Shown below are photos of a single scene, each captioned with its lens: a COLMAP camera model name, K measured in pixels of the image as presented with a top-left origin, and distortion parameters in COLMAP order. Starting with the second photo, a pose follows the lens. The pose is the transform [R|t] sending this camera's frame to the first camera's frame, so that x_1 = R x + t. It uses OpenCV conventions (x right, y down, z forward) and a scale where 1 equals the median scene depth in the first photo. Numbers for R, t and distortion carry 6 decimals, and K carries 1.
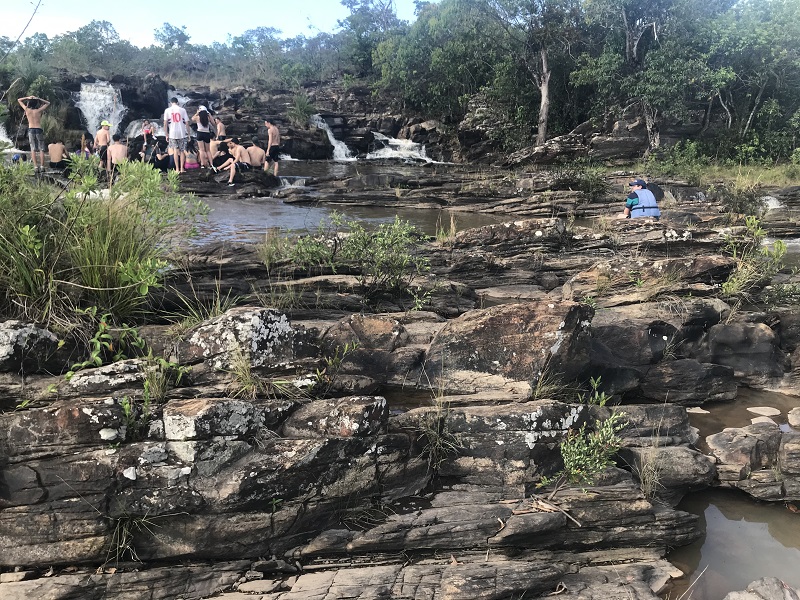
lens RADIAL K [[633.4, 0, 396.0], [0, 633.4, 311.6], [0, 0, 1]] dist [-0.007513, -0.025188]
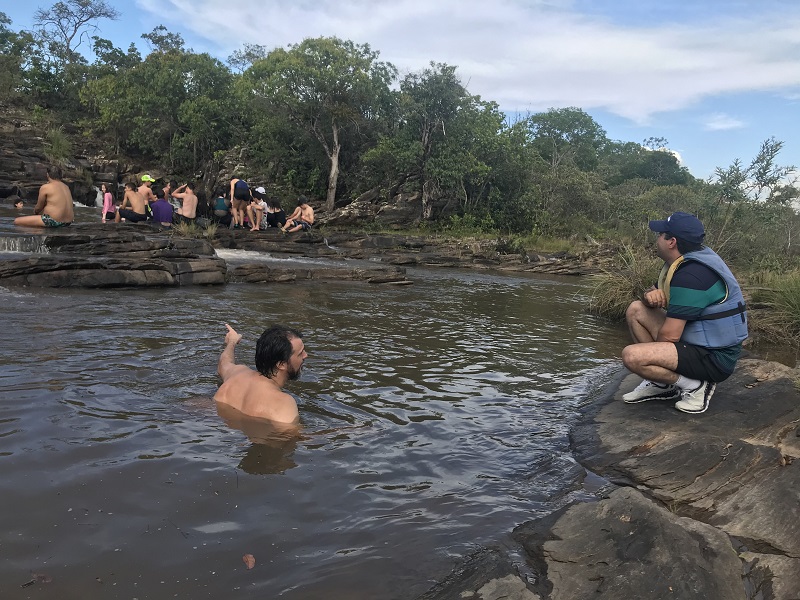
lens RADIAL K [[633.4, 0, 396.0], [0, 633.4, 311.6], [0, 0, 1]] dist [-0.007513, -0.025188]
pose [[0.730192, -0.052136, 0.681250, -0.495827], [0.103767, 0.993980, -0.035153, -0.031836], [-0.675316, 0.096360, 0.731206, 0.128205]]
